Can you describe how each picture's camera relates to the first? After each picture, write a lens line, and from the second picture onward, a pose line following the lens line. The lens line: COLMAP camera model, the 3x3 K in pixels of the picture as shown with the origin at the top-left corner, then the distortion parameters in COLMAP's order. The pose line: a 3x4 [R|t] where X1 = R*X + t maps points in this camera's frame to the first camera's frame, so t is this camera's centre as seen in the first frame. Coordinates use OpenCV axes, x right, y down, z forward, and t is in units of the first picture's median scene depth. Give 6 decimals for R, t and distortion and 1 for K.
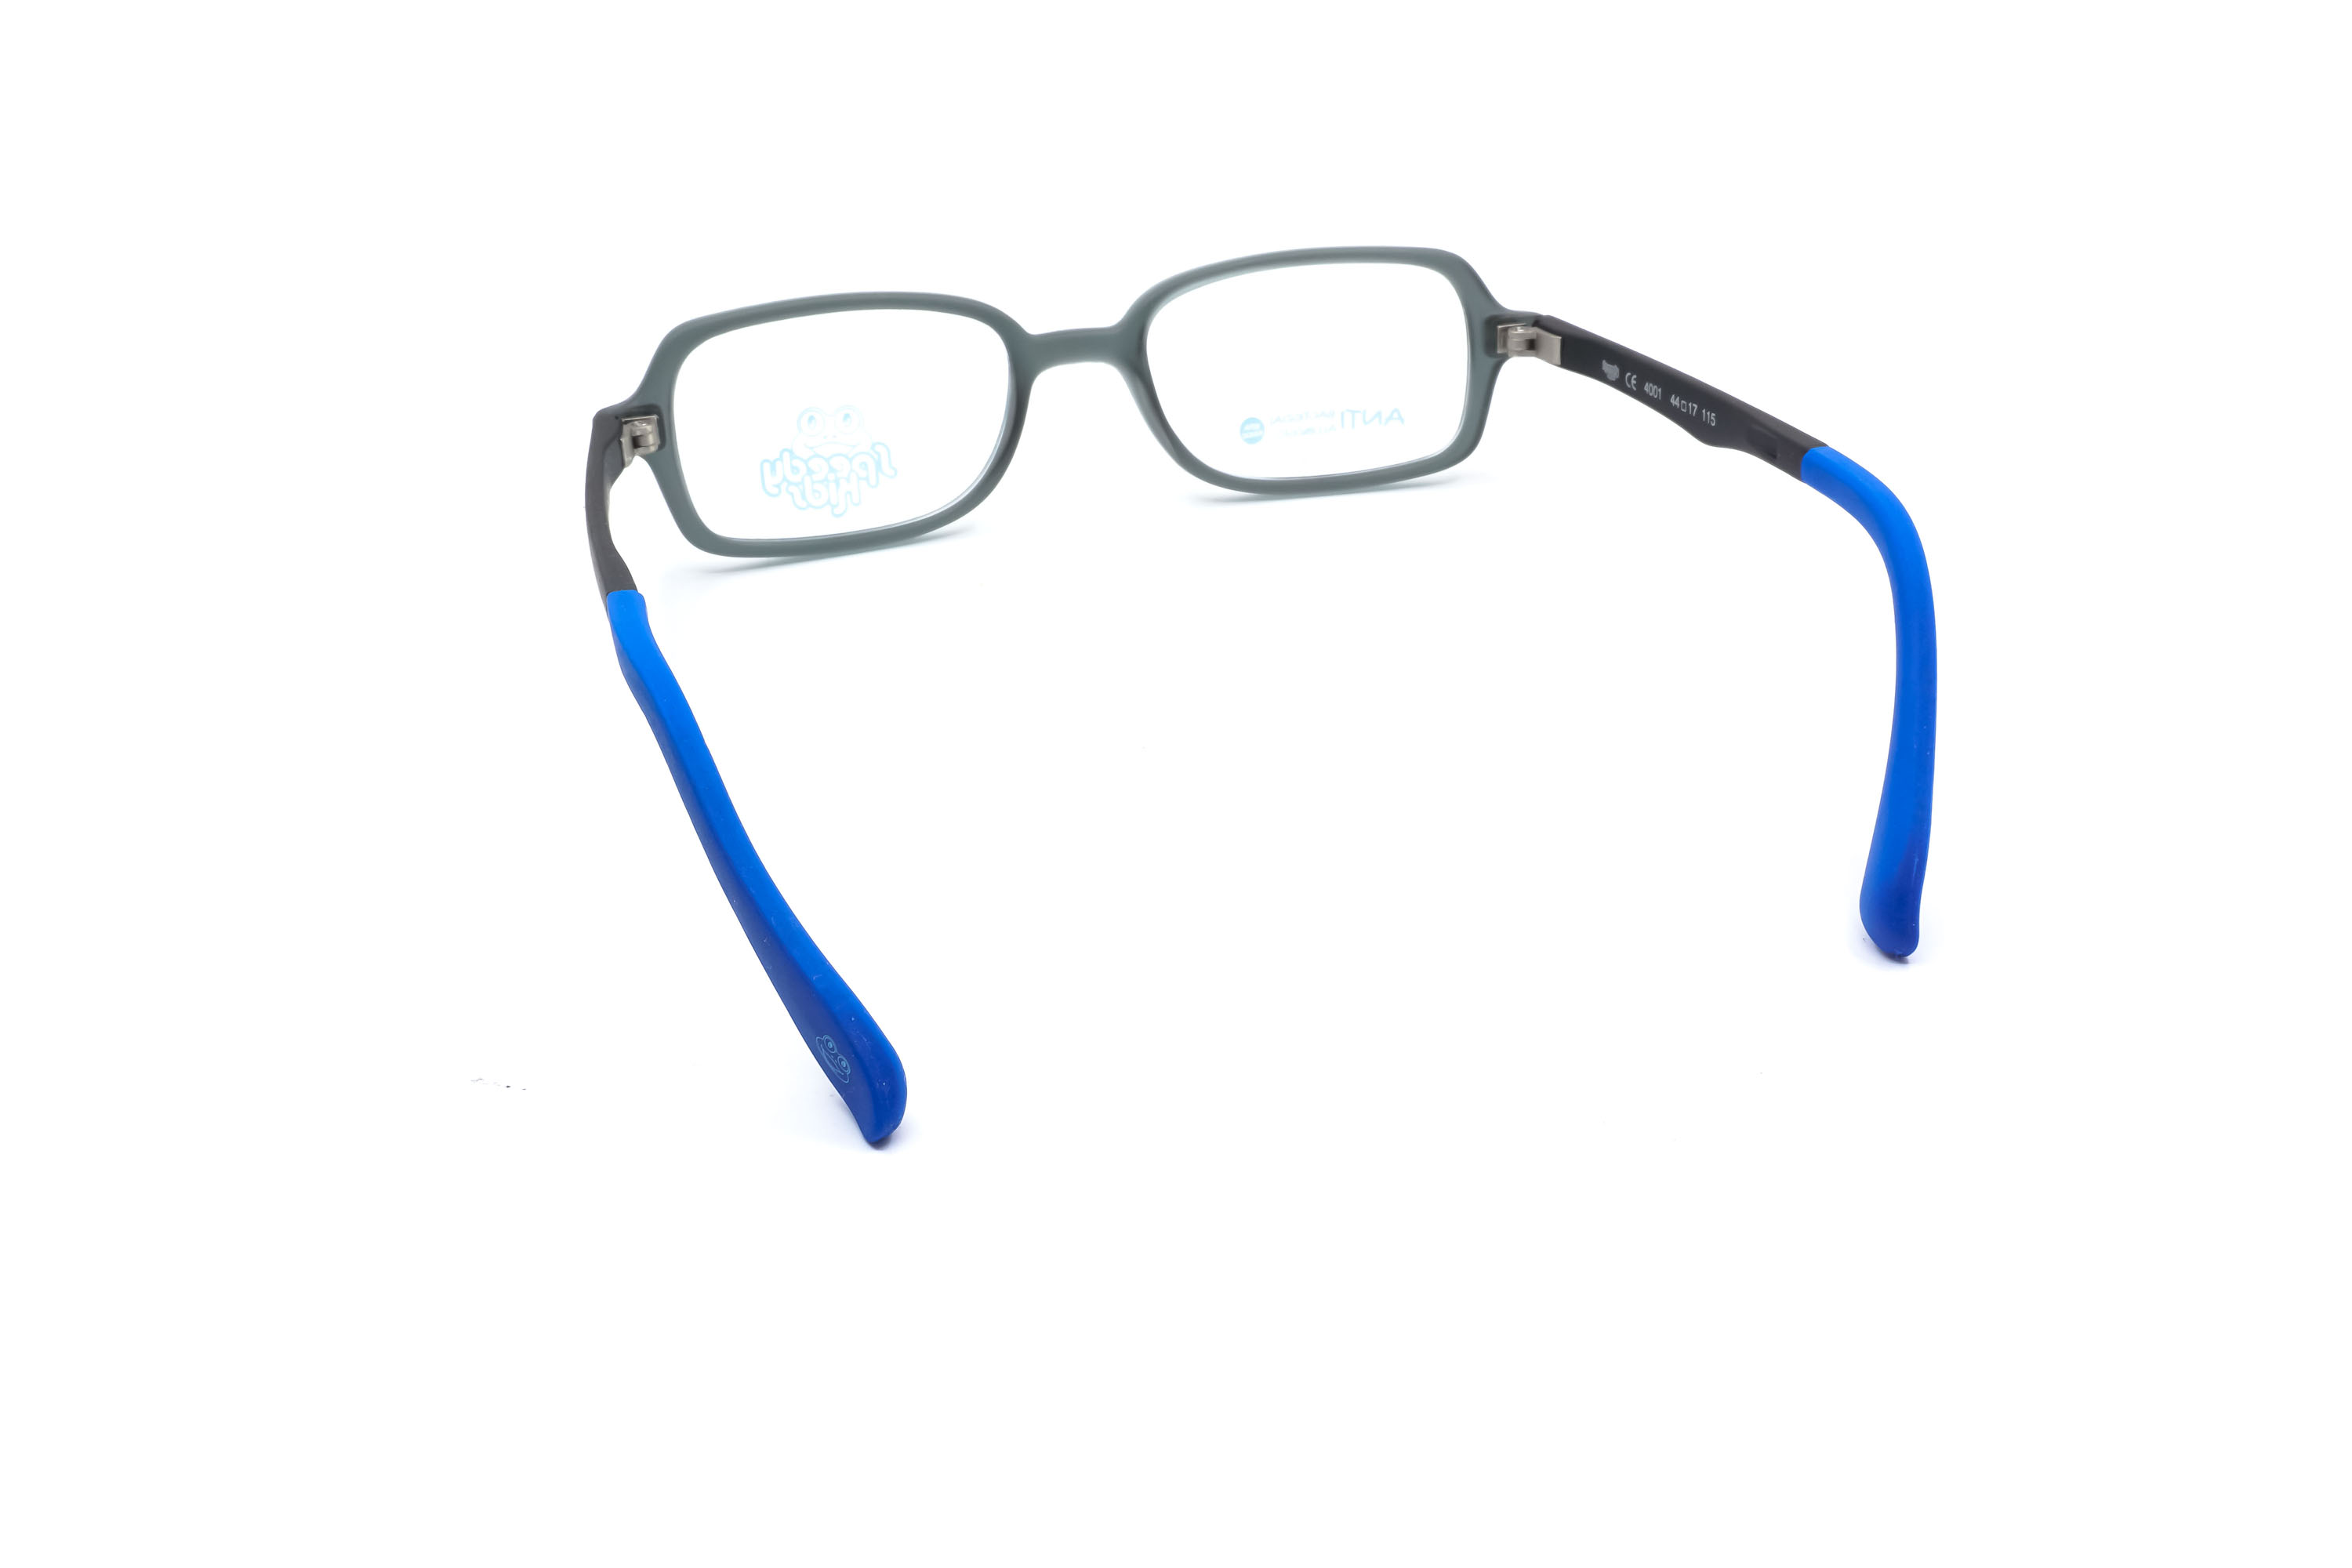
lens RADIAL K [[2390.9, 0, 1155.4], [0, 2390.9, 763.0], [0, 0, 1]] dist [0.001380, 0.000000]
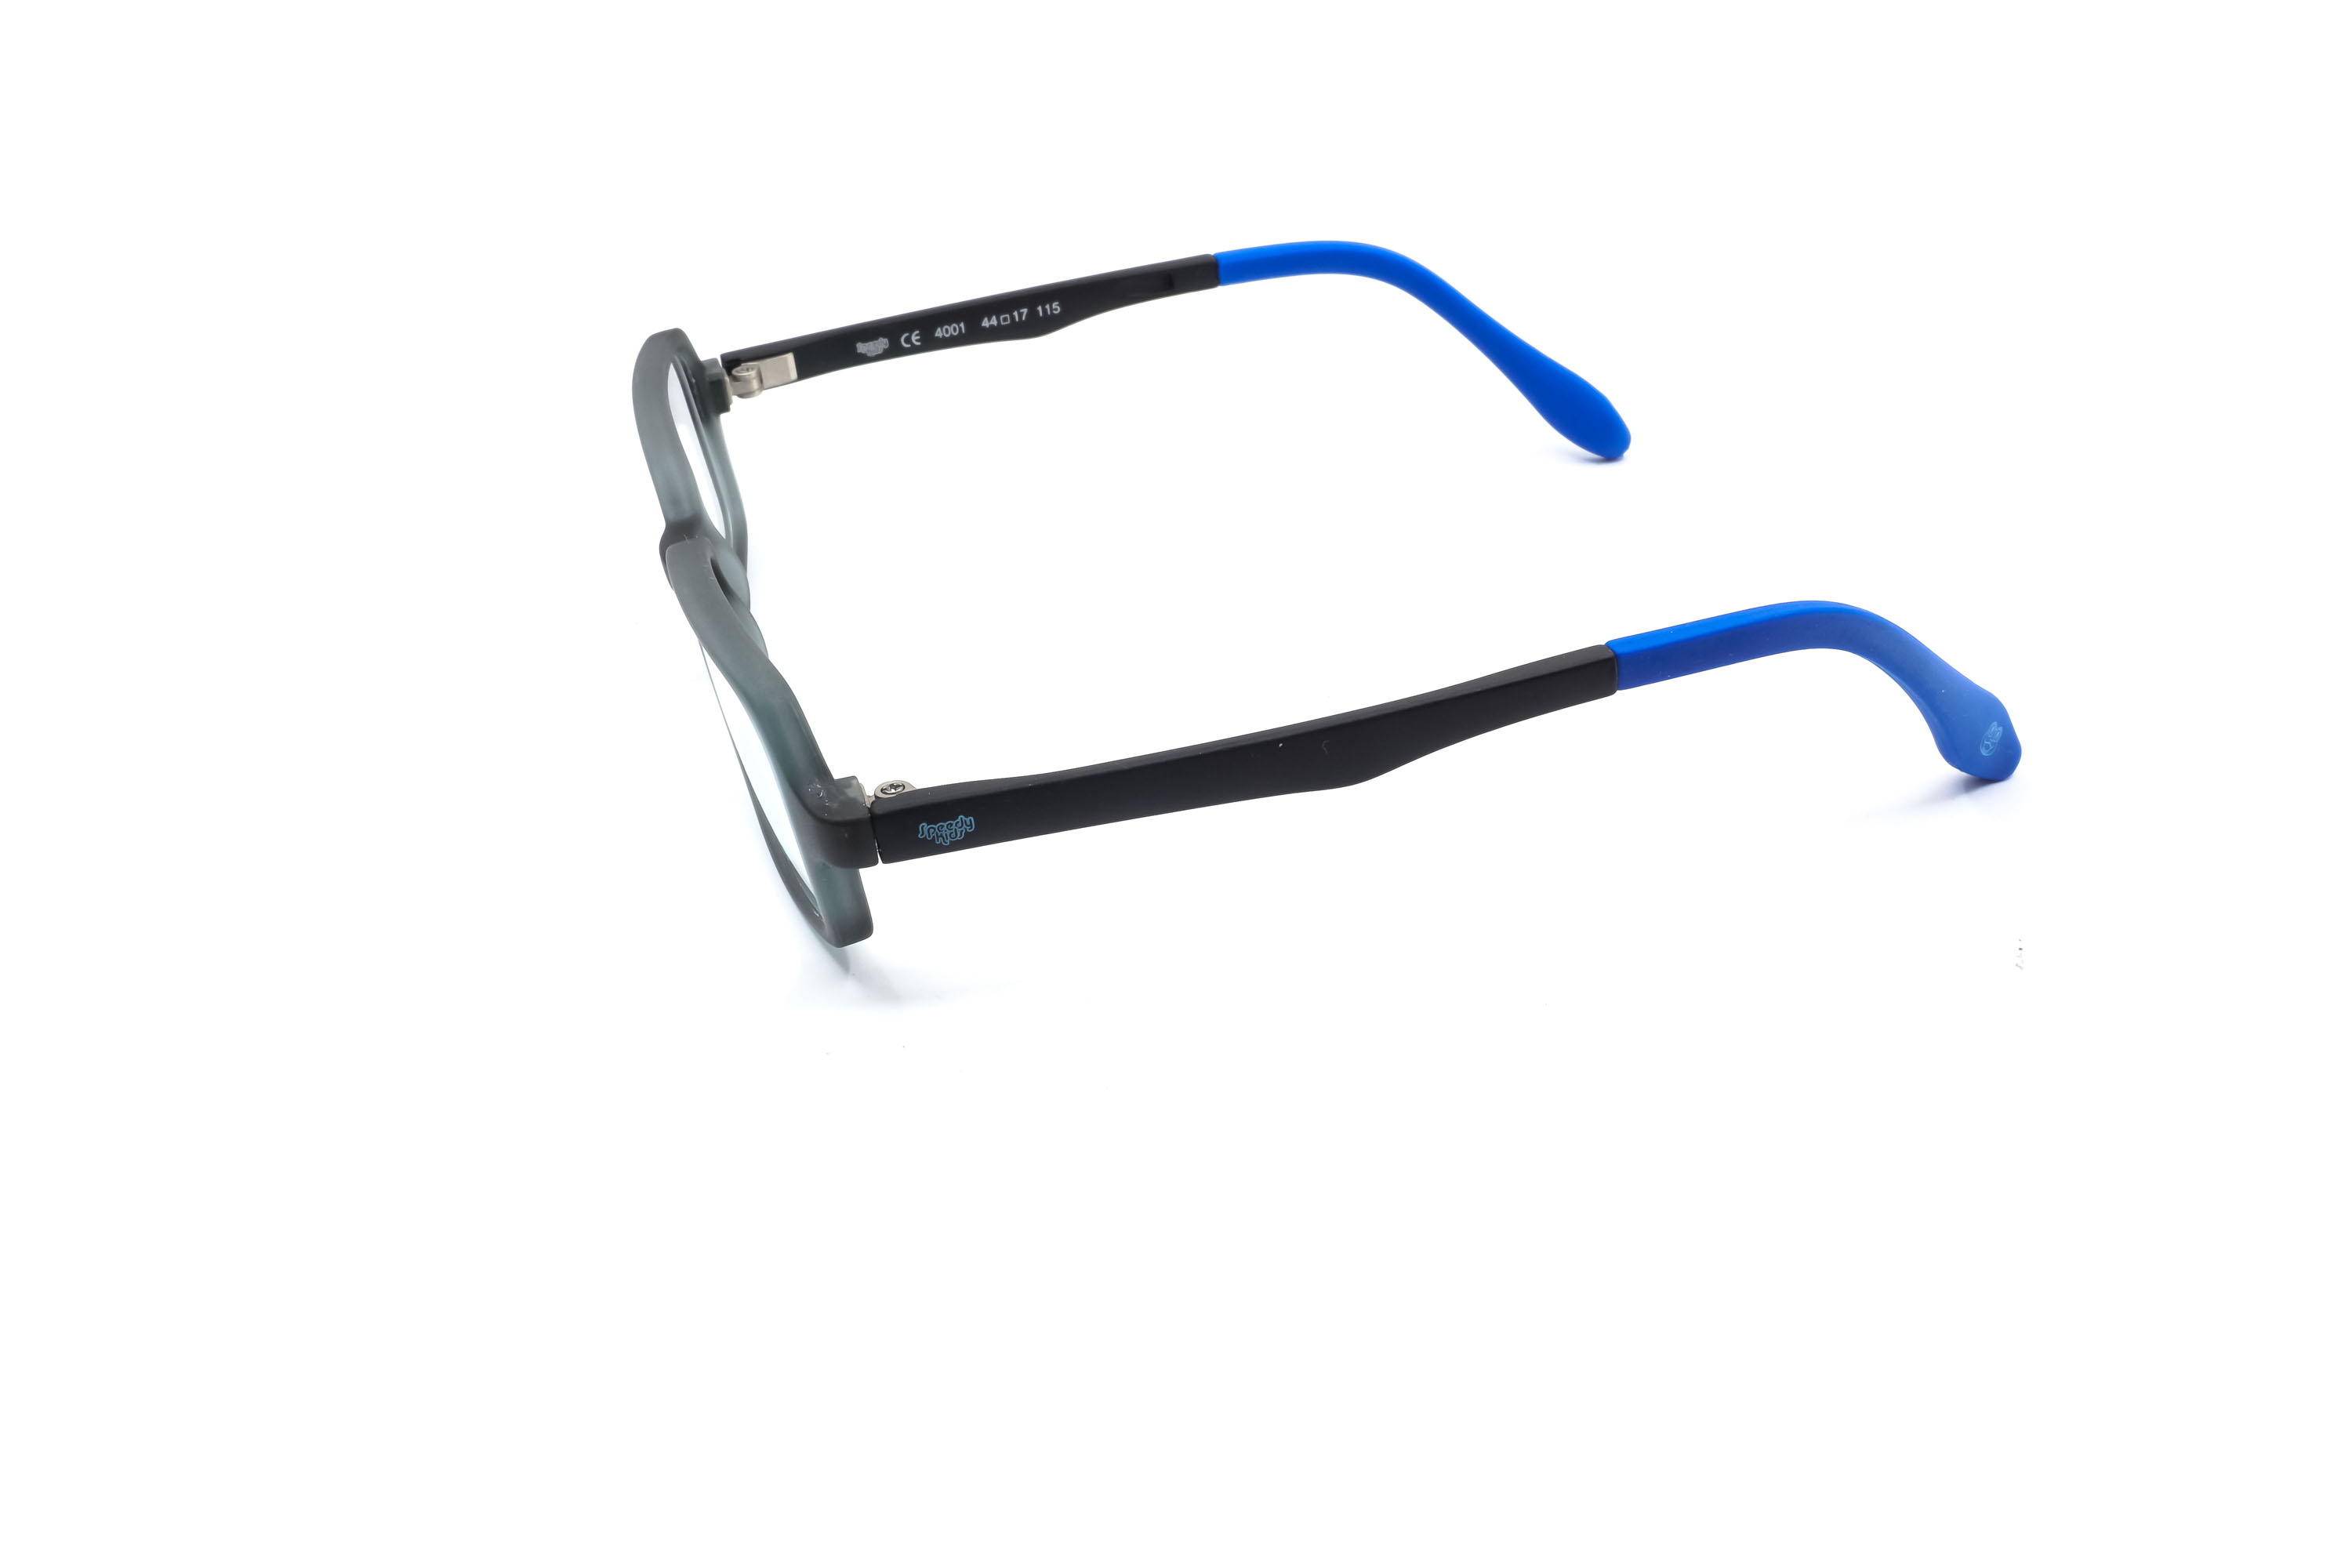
lens RADIAL K [[2390.9, 0, 1179.7], [0, 2390.9, 783.5], [0, 0, 1]] dist [0.001380, 0.000000]
pose [[-0.010544, -0.470572, 0.882299, -0.797124], [0.494868, 0.764263, 0.413531, -0.372994], [-0.868904, 0.440981, 0.224813, 0.713473]]
